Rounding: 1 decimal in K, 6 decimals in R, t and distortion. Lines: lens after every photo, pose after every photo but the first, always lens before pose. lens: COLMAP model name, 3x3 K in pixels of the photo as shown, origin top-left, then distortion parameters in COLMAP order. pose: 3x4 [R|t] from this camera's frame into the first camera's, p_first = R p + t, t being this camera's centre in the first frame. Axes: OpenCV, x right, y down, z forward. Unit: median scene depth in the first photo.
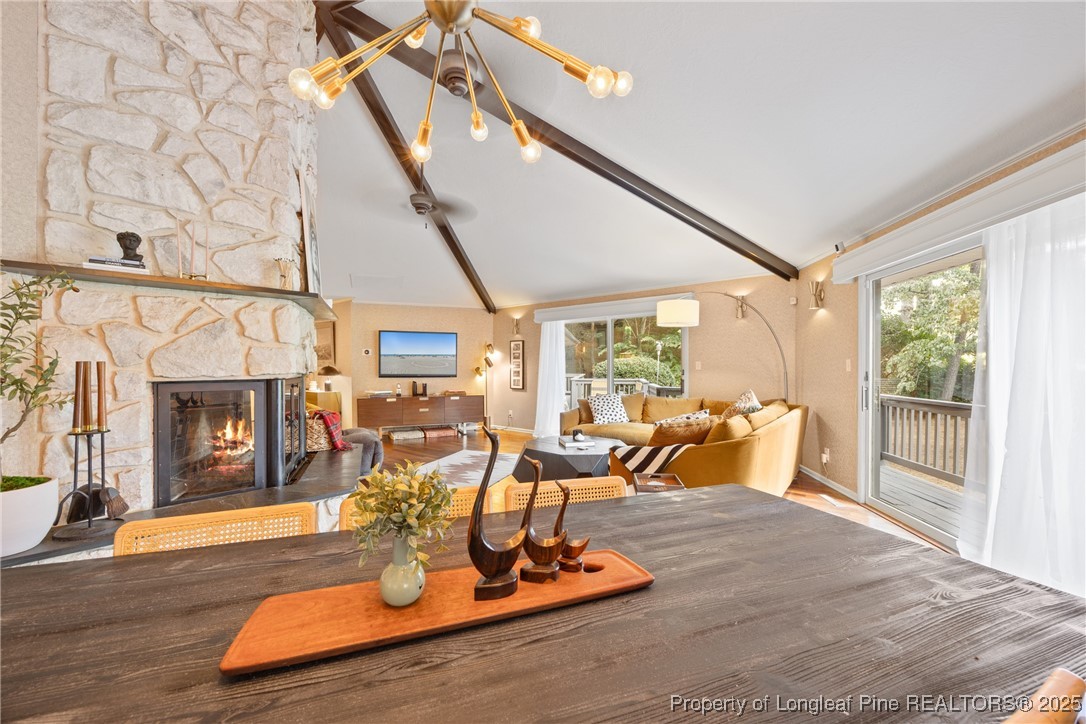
lens RADIAL K [[410.5, 0, 541.6], [0, 410.5, 362.5], [0, 0, 1]] dist [-0.003261, -0.000514]
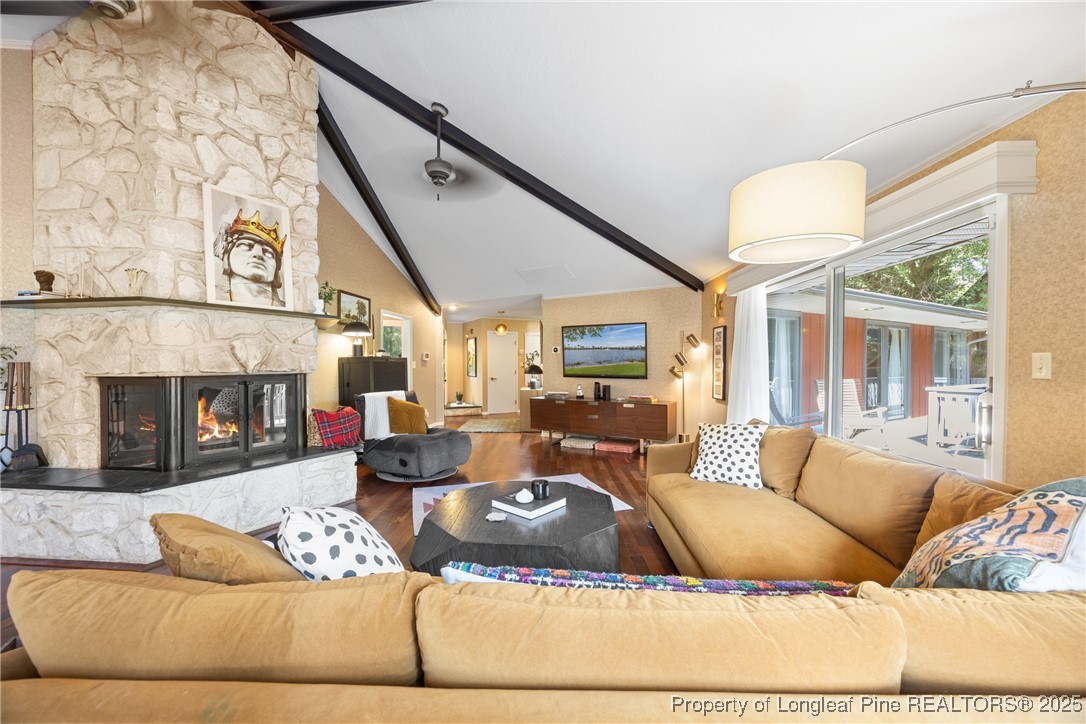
lens RADIAL K [[410.7, 0, 542.6], [0, 410.7, 369.5], [0, 0, 1]] dist [-0.001111, -0.000098]
pose [[0.613331, 0.011606, -0.789740, 0.322524], [0.005994, 0.999795, 0.019348, 0.001647], [0.789803, -0.016601, 0.613136, 0.407763]]
